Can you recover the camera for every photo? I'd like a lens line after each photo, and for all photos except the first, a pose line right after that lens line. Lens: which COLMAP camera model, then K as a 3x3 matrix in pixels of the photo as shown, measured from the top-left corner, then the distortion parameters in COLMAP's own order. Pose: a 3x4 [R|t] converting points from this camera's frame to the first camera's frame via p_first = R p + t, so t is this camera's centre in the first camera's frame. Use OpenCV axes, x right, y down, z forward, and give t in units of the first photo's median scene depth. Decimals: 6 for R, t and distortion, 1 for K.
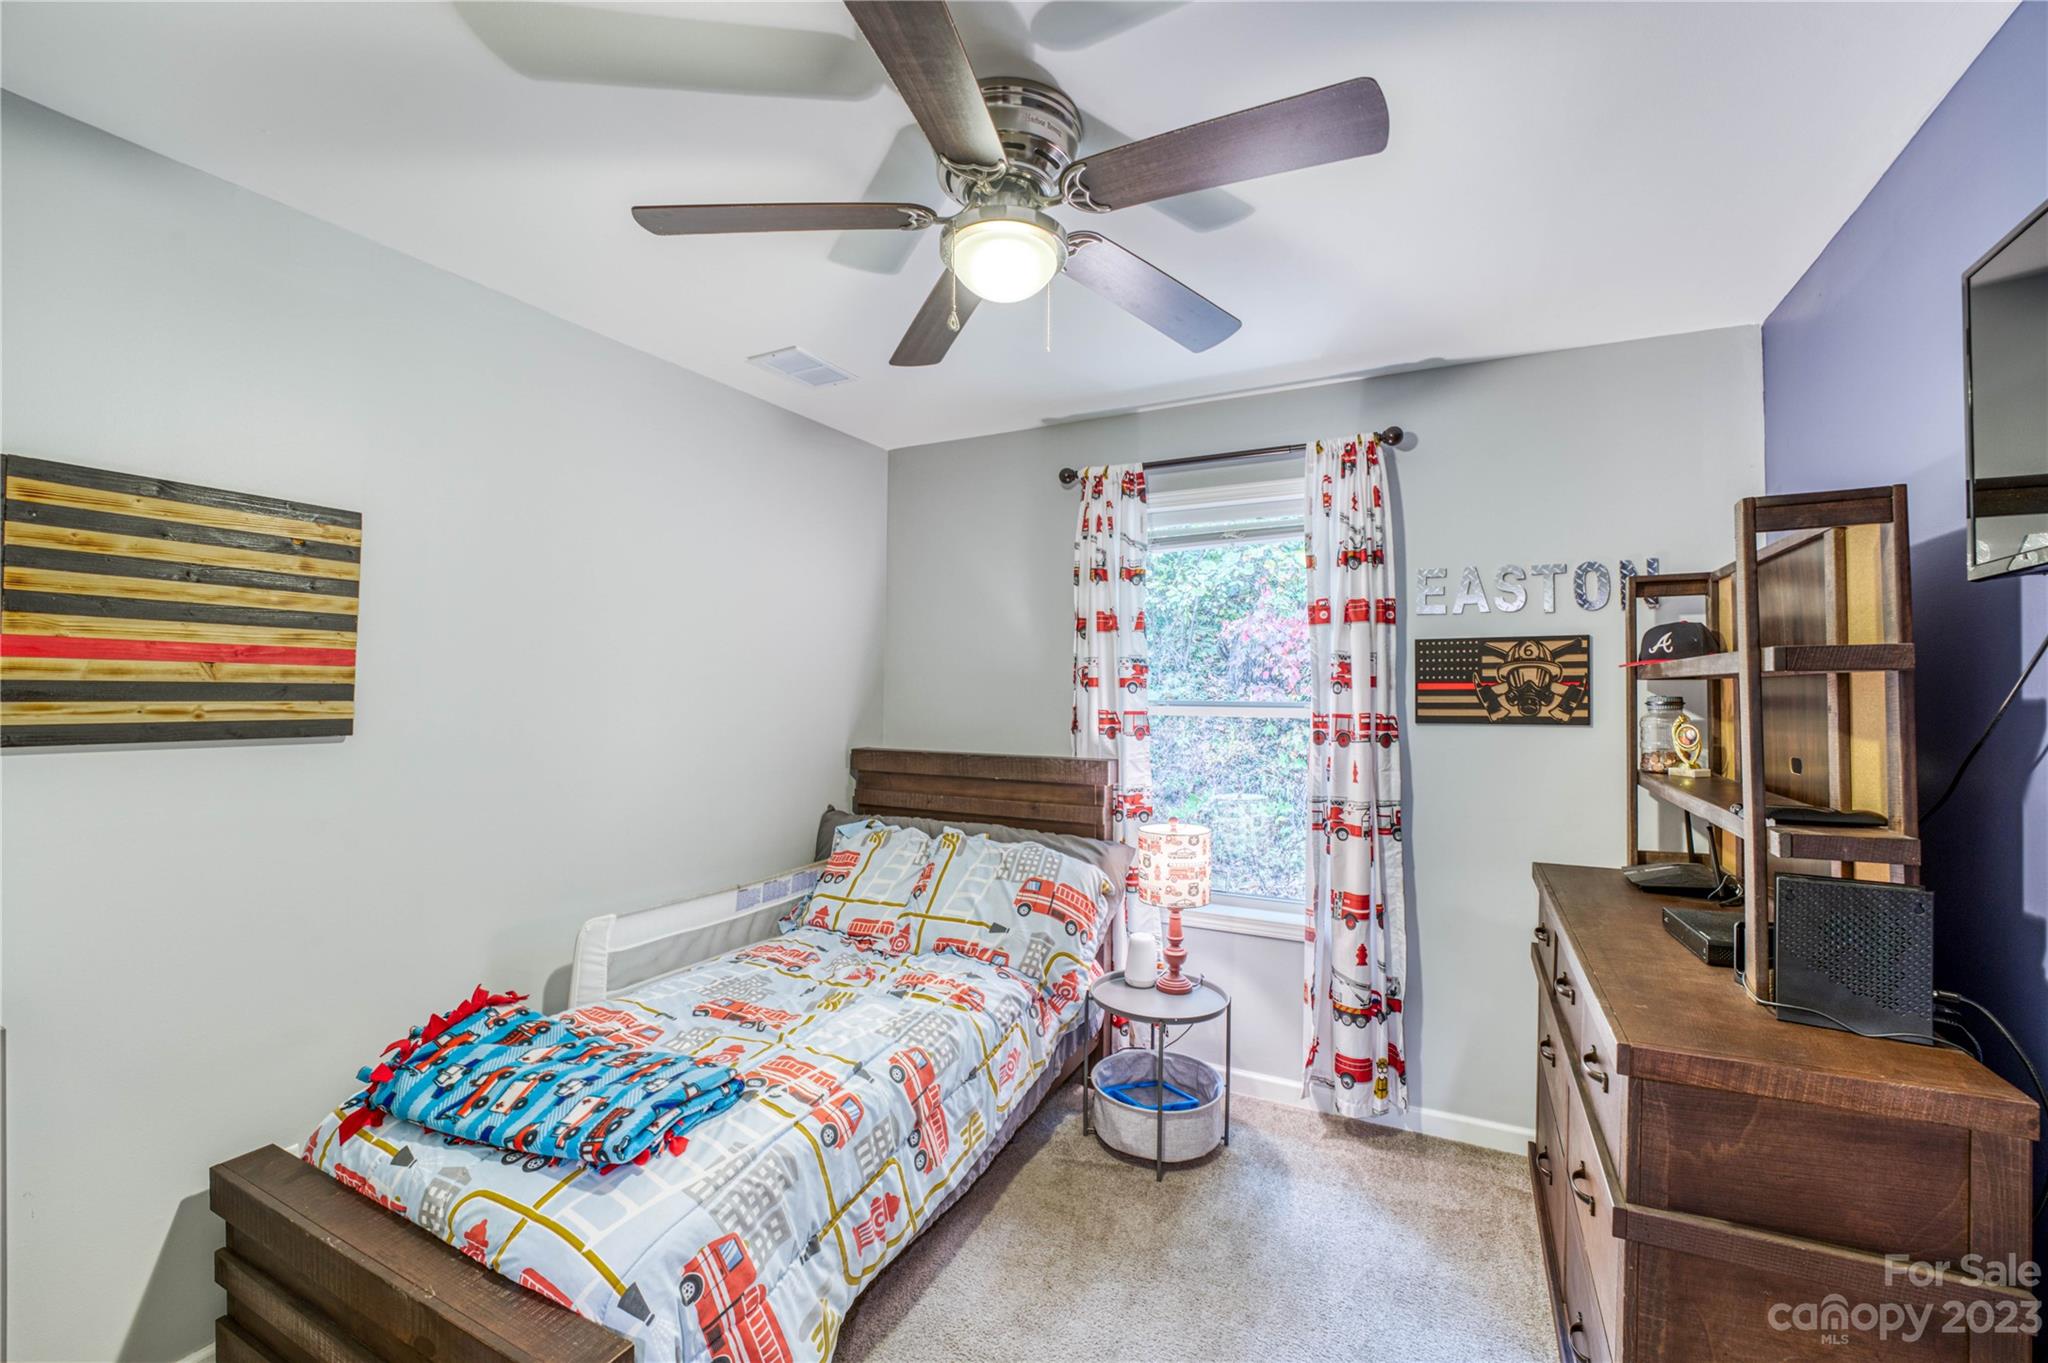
lens RADIAL K [[834.8, 0, 1017.5], [0, 834.8, 676.0], [0, 0, 1]] dist [-0.034299, 0.004923]
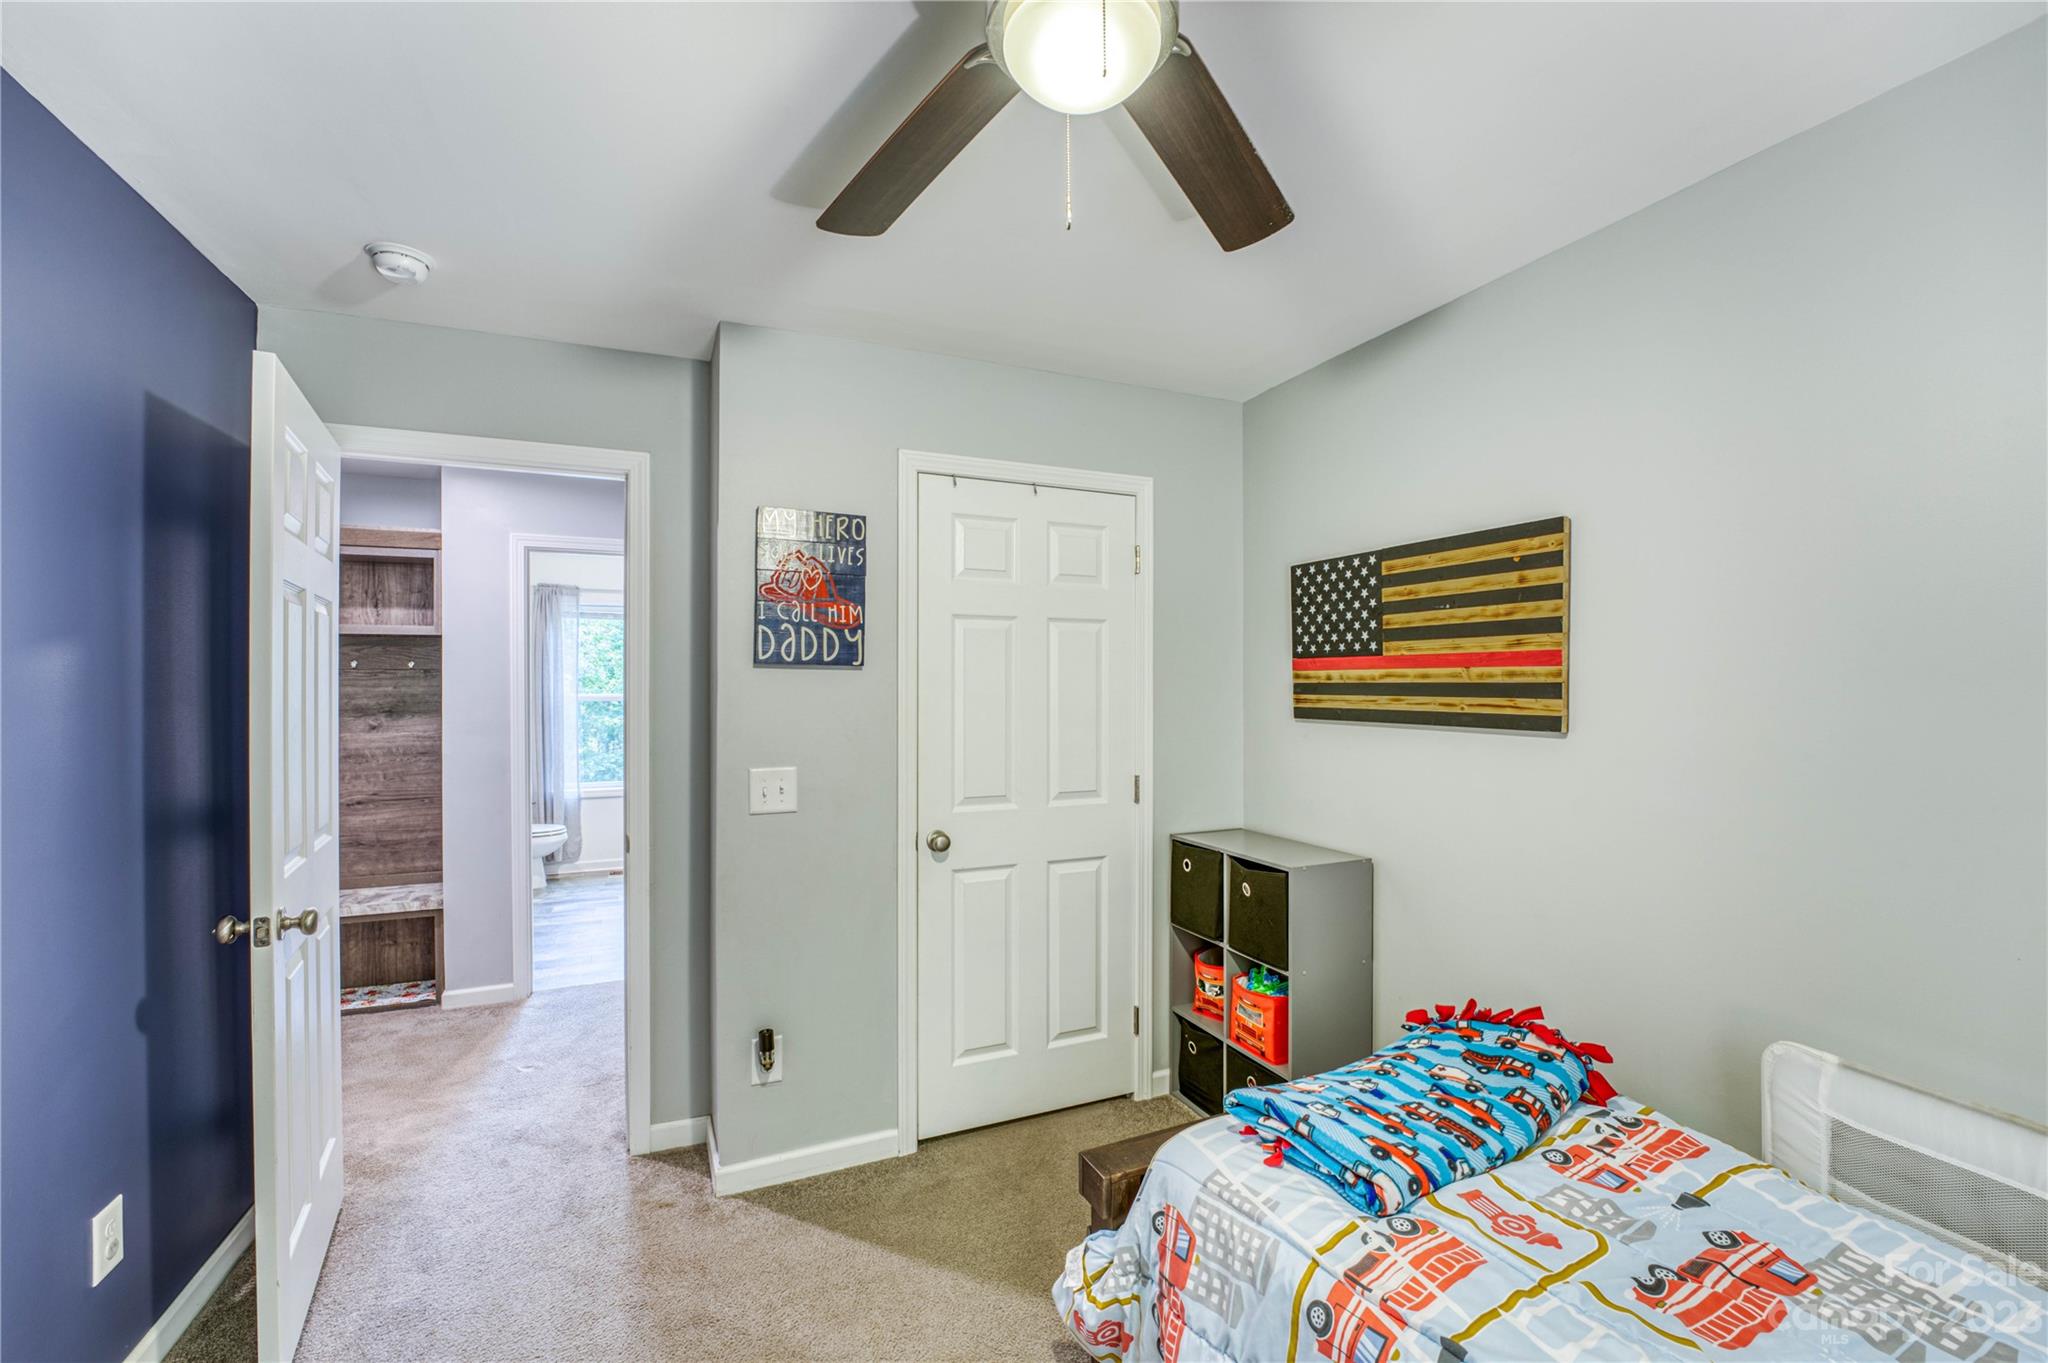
lens RADIAL K [[834.8, 0, 1028.1], [0, 834.8, 686.4], [0, 0, 1]] dist [-0.034299, 0.004923]
pose [[-0.620009, -0.003728, -0.784586, 0.452648], [0.011036, 0.999848, -0.013472, 0.022207], [0.784517, -0.017011, -0.619874, 1.185900]]
